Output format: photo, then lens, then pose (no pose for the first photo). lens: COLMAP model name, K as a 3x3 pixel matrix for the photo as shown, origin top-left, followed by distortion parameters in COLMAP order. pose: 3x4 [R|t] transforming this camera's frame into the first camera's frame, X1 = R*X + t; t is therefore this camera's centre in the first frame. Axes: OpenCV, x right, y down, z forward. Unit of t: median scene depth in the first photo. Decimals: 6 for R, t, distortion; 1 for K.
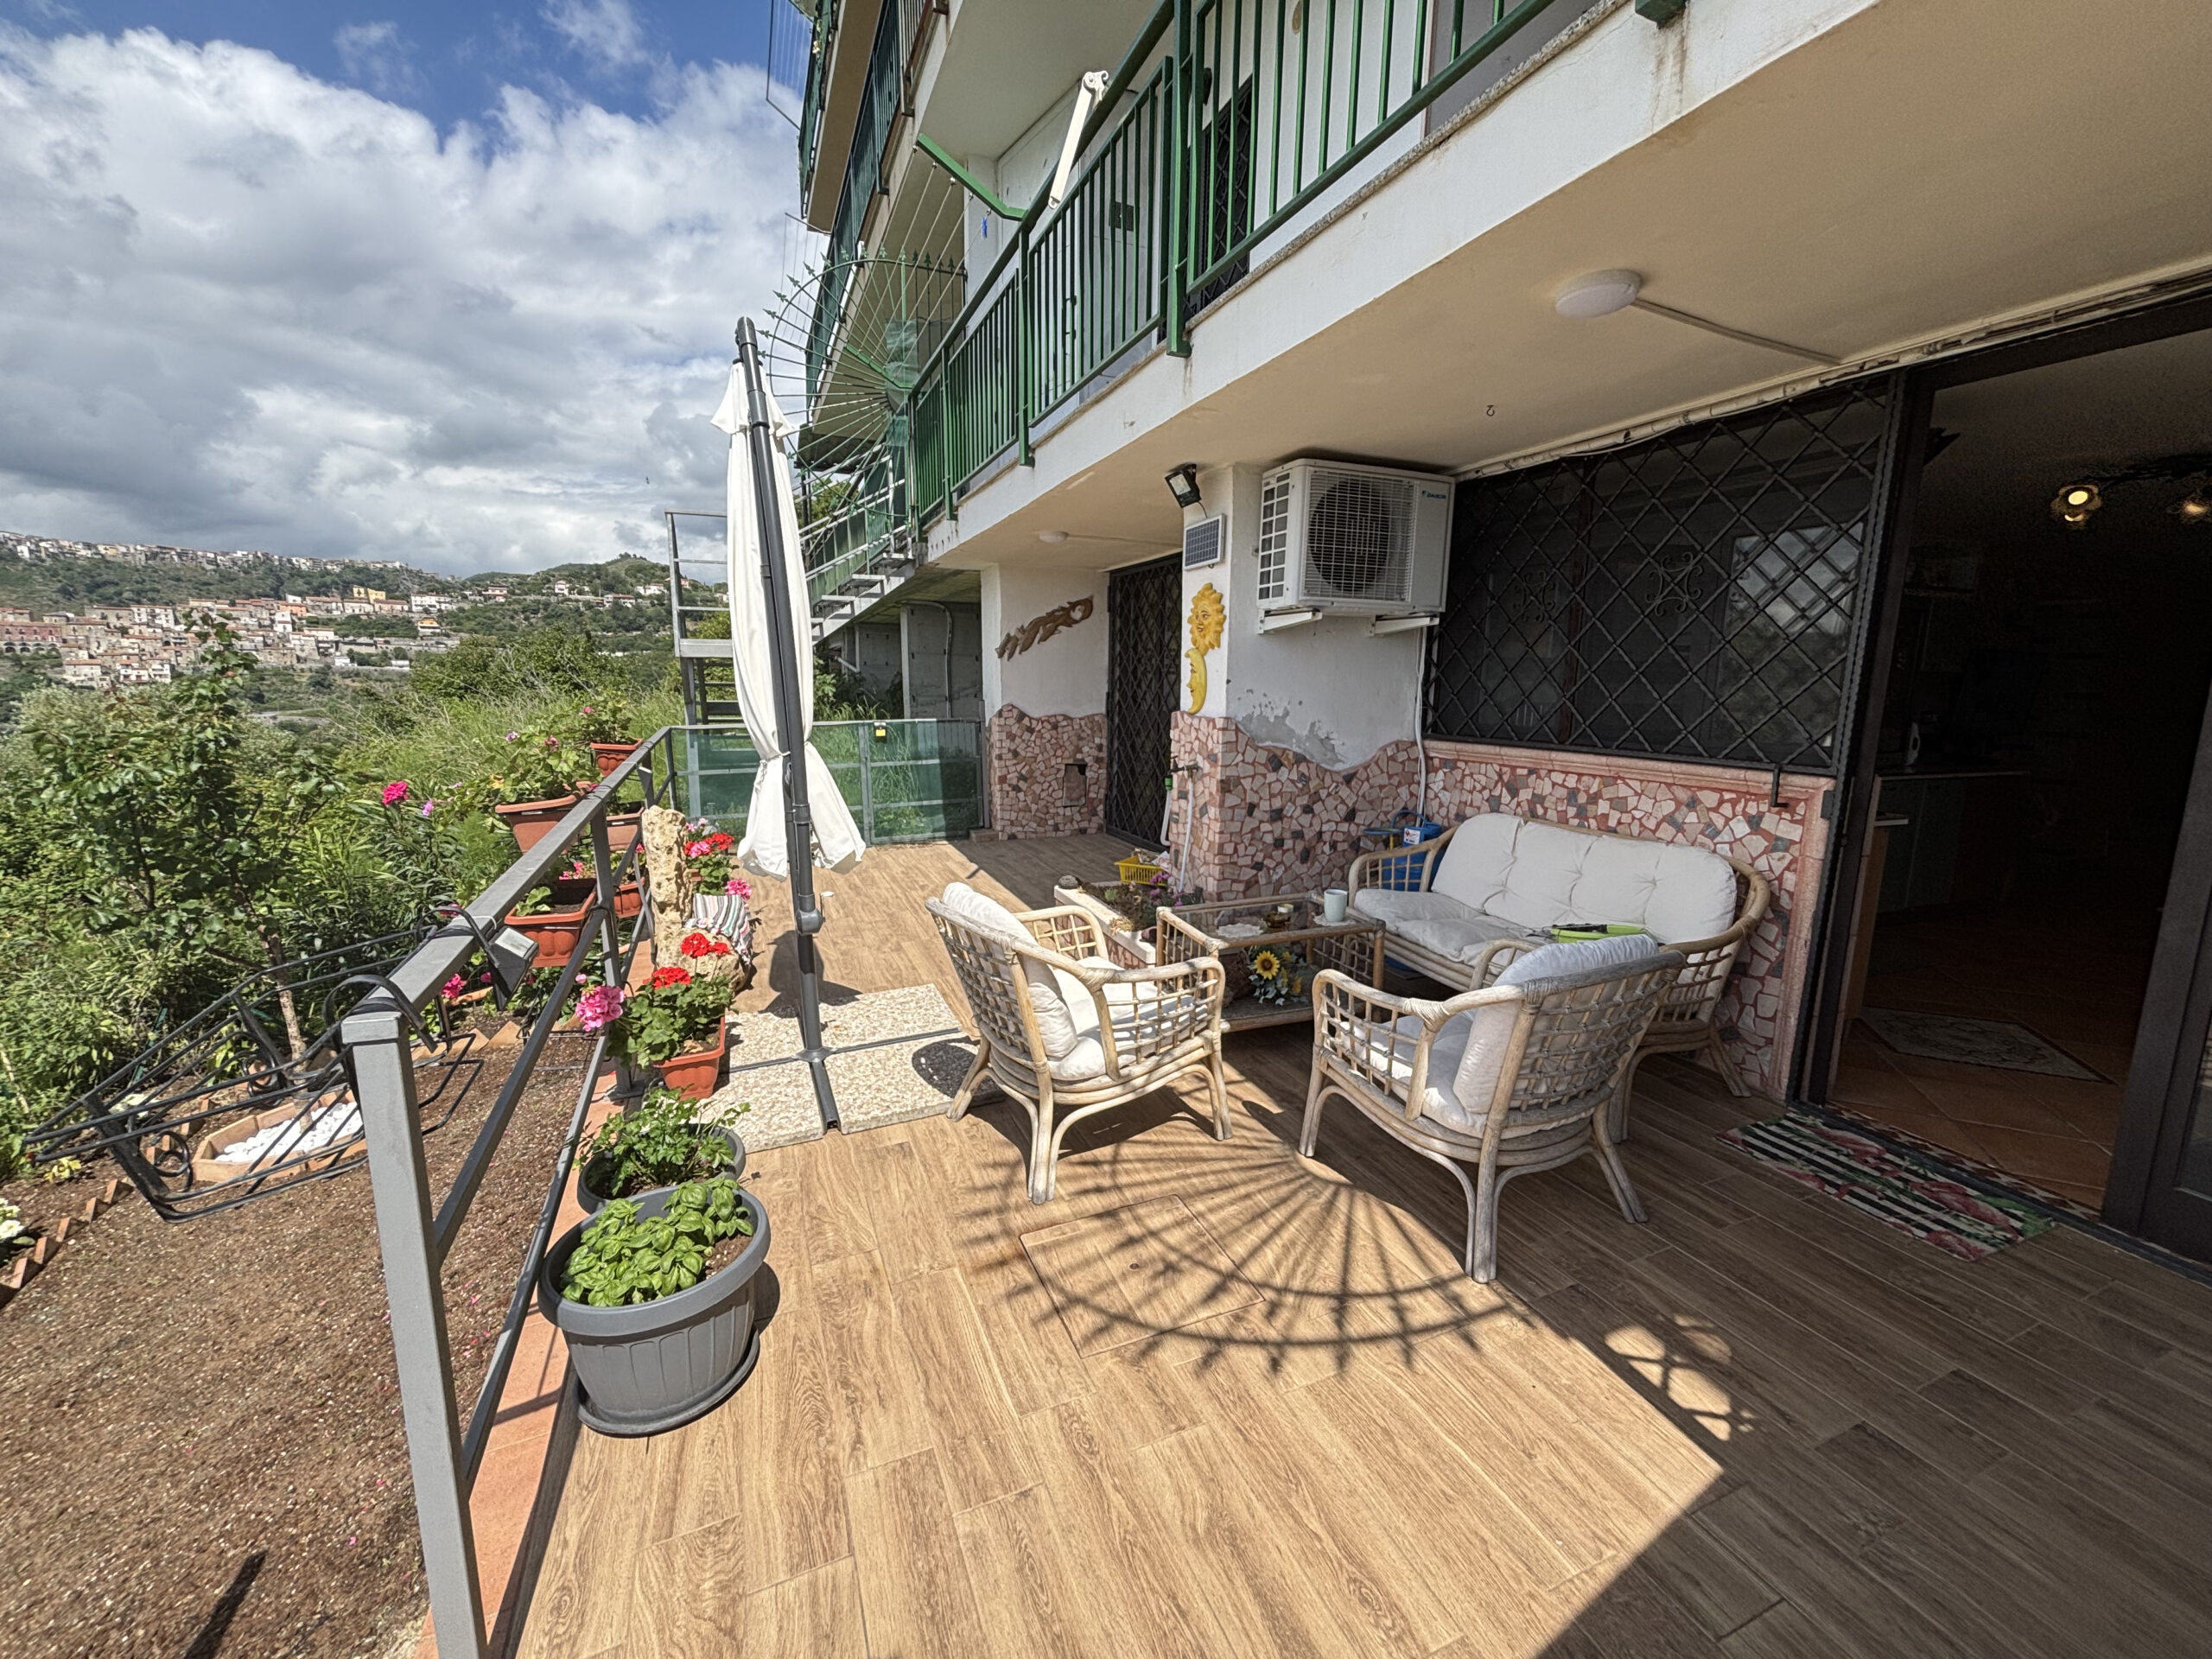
lens RADIAL K [[890.4, 0, 1106.2], [0, 890.4, 833.0], [0, 0, 1]] dist [0.001496, -0.000284]
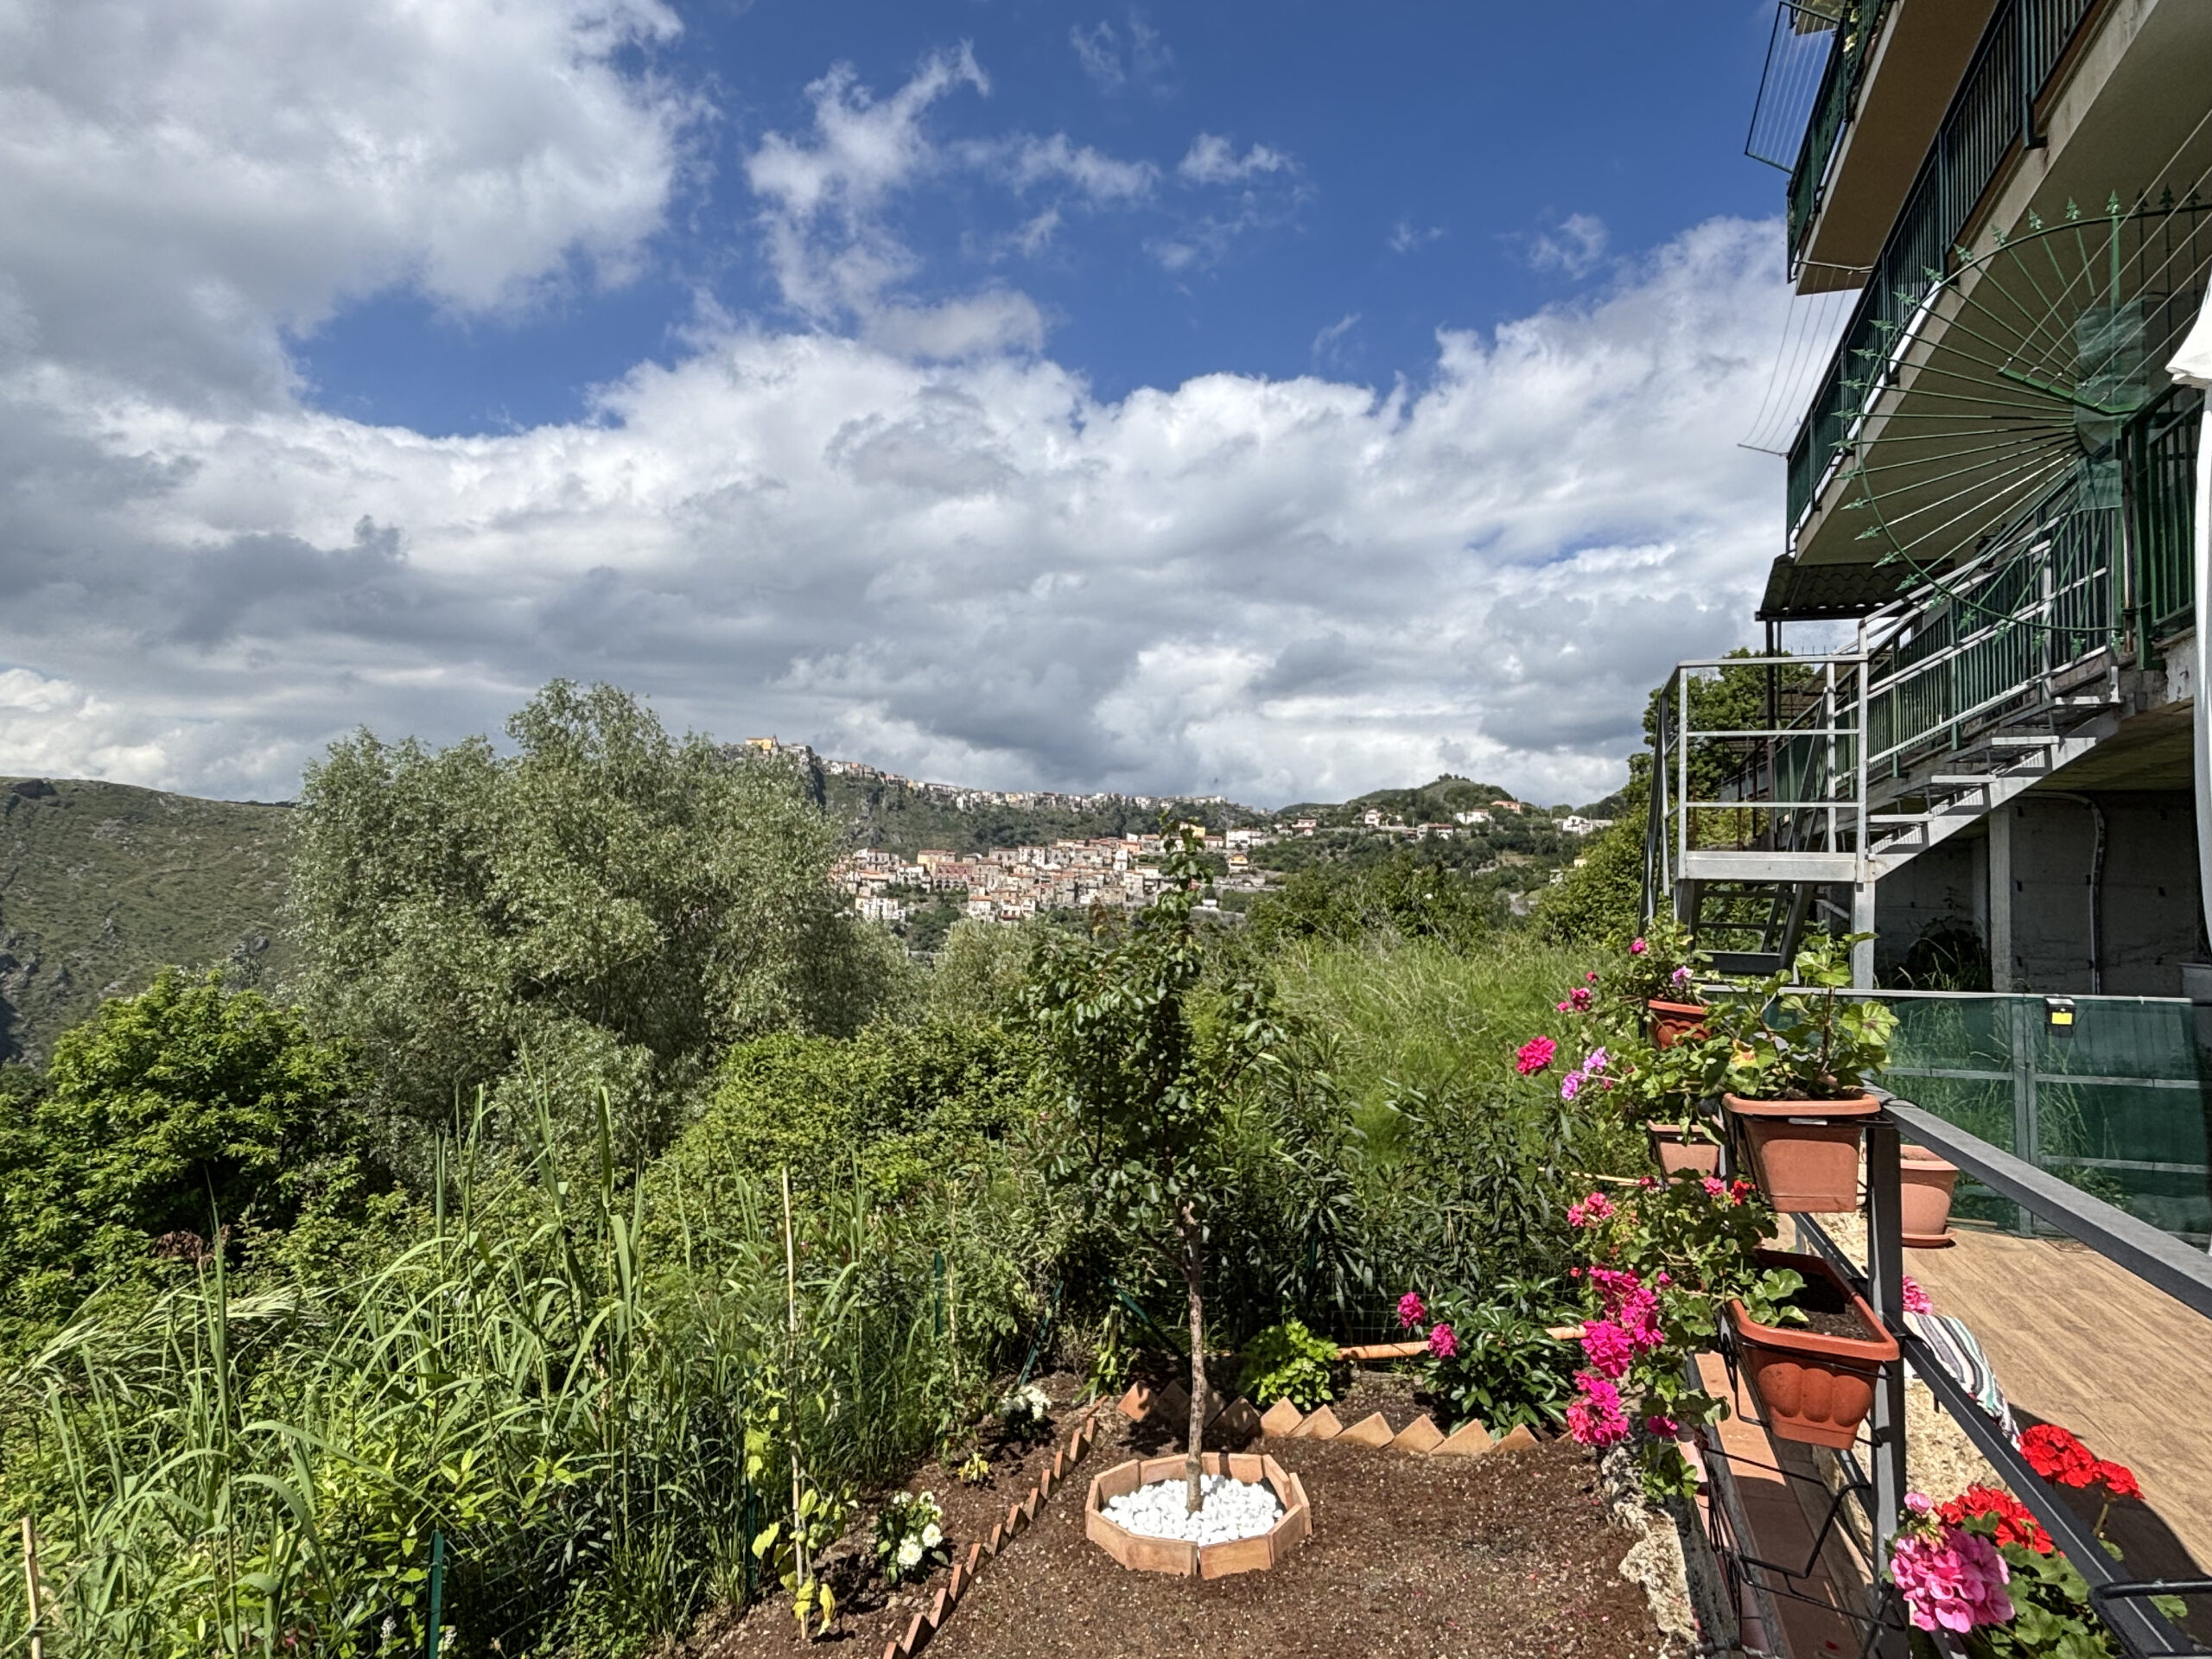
lens RADIAL K [[1240.0, 0, 1102.8], [0, 1240.0, 821.6], [0, 0, 1]] dist [0.015164, -0.010707]
pose [[0.734749, -0.032520, -0.677560, -0.289950], [-0.141616, 0.969487, -0.200100, 0.005165], [0.663392, 0.242977, 0.707724, 0.113286]]
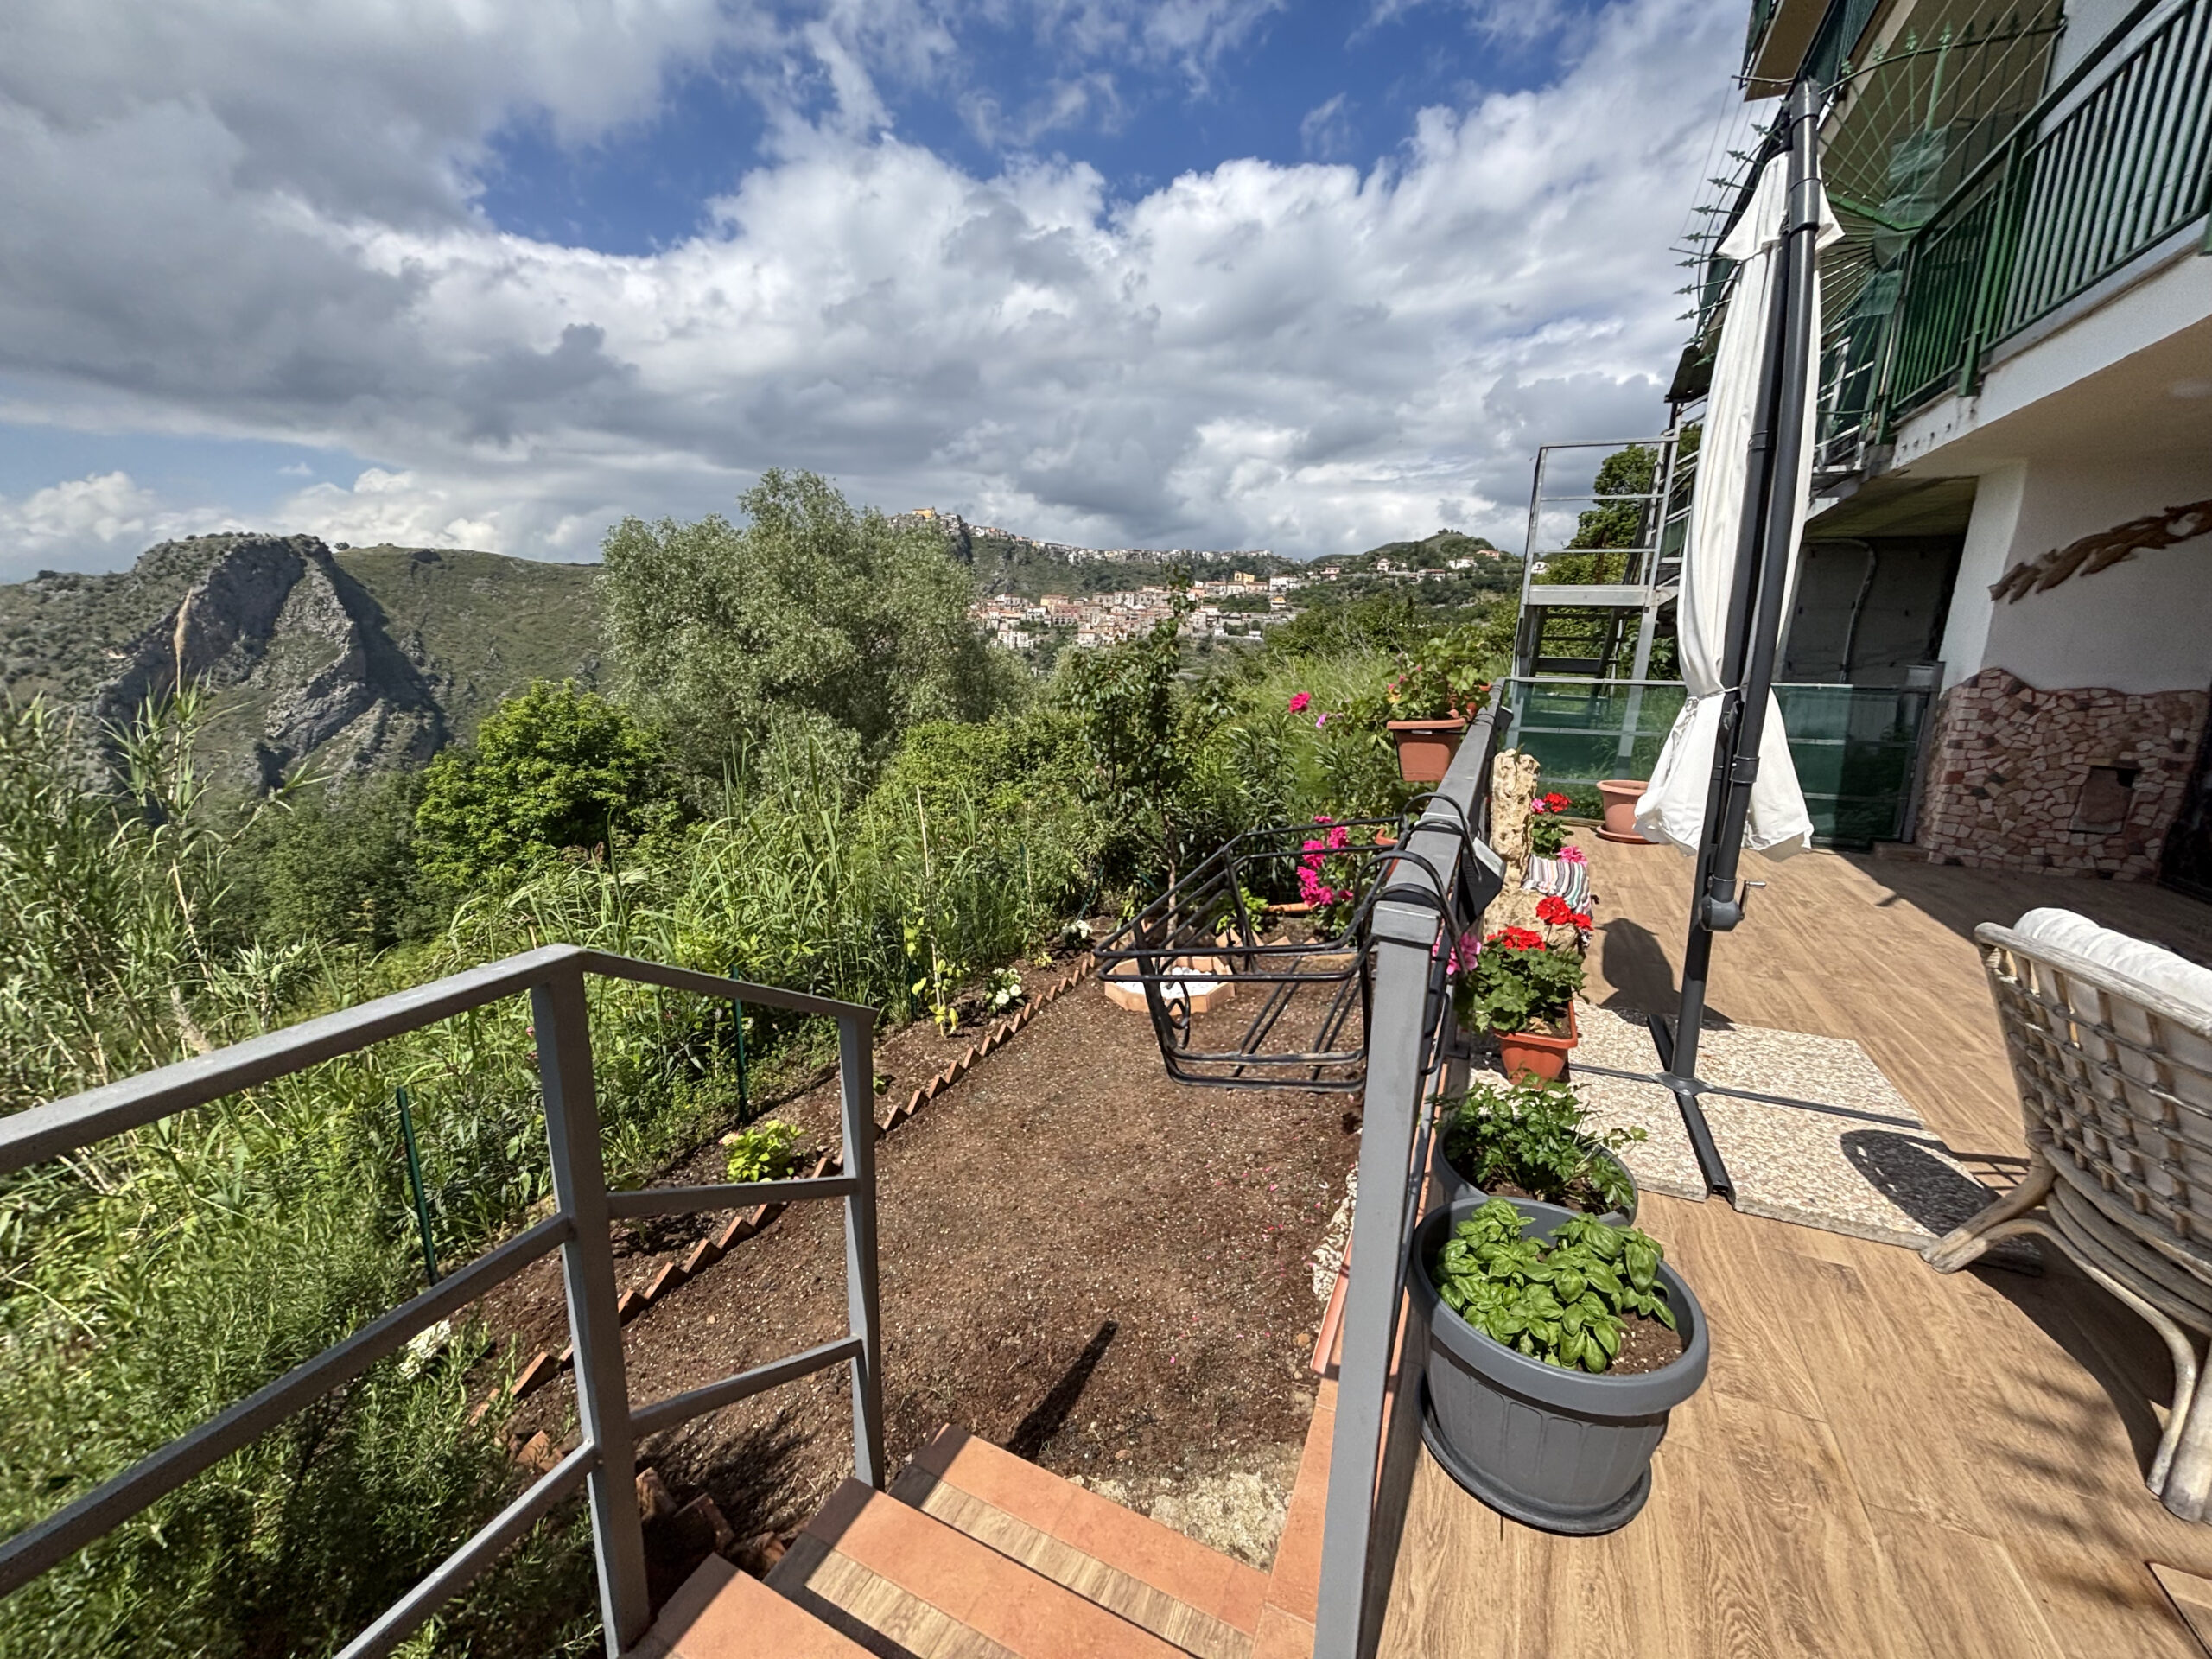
lens RADIAL K [[890.4, 0, 1113.2], [0, 890.4, 823.8], [0, 0, 1]] dist [0.001496, -0.000284]
pose [[0.684829, 0.160357, -0.710841, -0.120905], [-0.146653, 0.985857, 0.081111, 0.028762], [0.713794, 0.048700, 0.698660, 0.077061]]
